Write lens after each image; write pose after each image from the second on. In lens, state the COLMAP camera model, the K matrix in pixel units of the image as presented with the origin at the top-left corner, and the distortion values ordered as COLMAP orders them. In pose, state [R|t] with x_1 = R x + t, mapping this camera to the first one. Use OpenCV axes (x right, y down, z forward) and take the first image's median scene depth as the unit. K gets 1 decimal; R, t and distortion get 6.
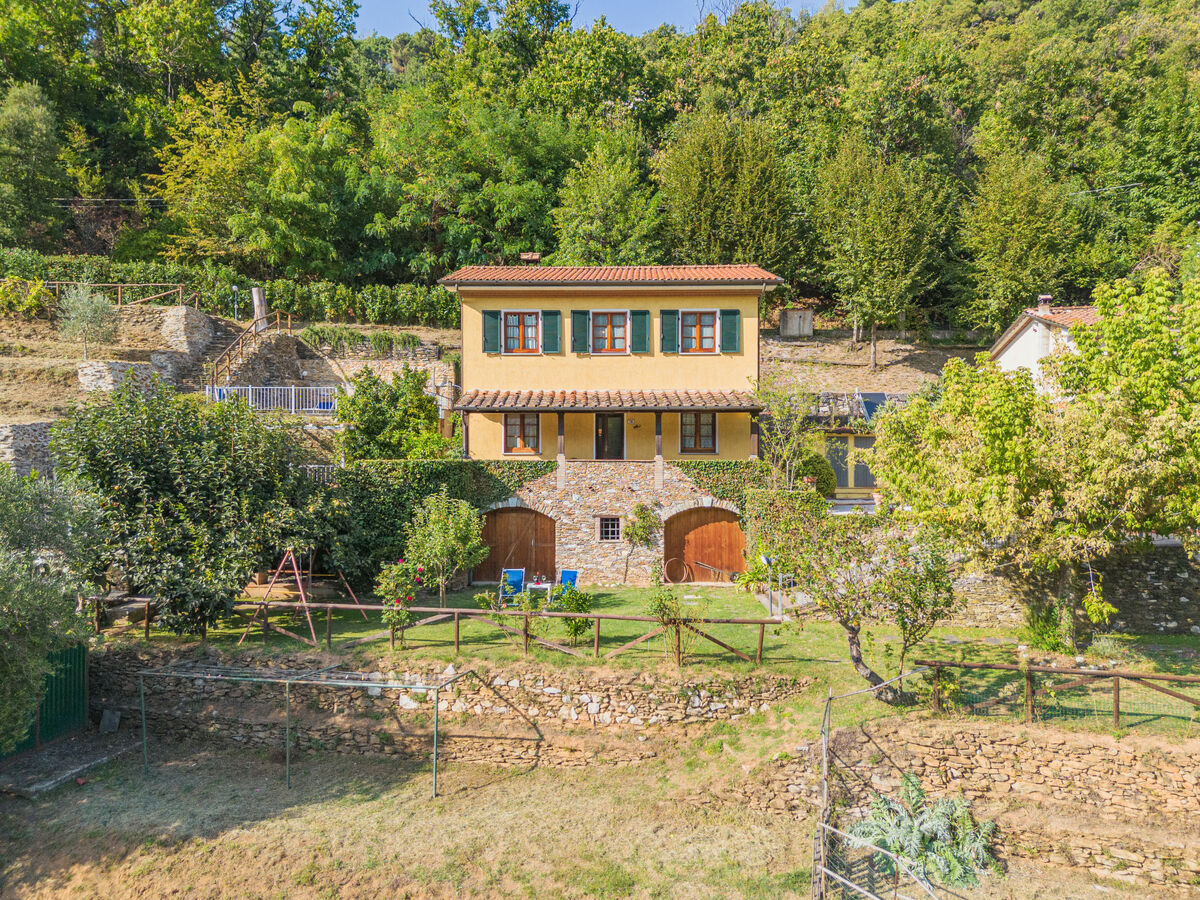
lens RADIAL K [[792.3, 0, 604.2], [0, 792.3, 479.9], [0, 0, 1]] dist [0.039494, -0.017498]
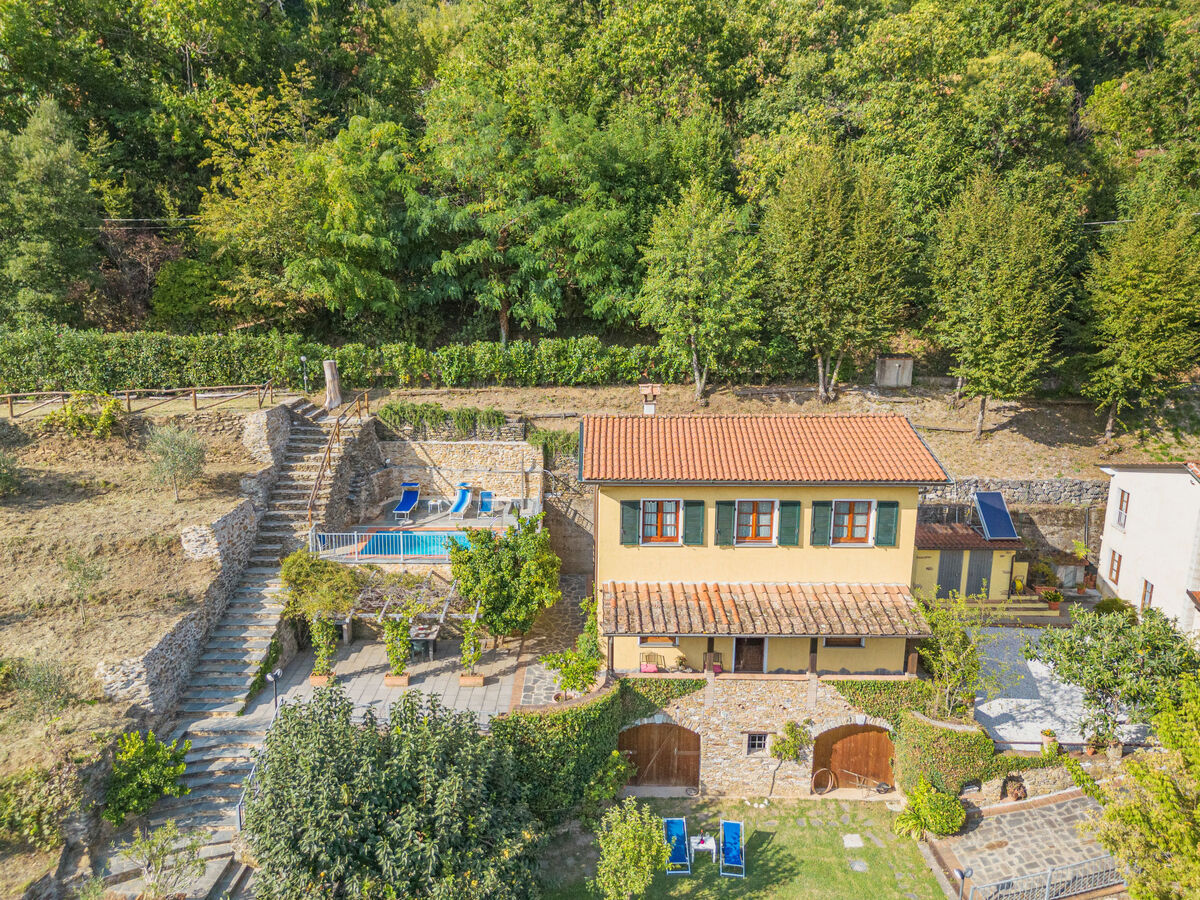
lens RADIAL K [[799.2, 0, 593.7], [0, 799.2, 462.4], [0, 0, 1]] dist [0.040534, -0.016520]
pose [[0.999859, 0.011585, 0.012136, -0.138664], [-0.013678, 0.981736, 0.189757, -0.304653], [-0.009716, -0.189896, 0.981756, 0.065425]]
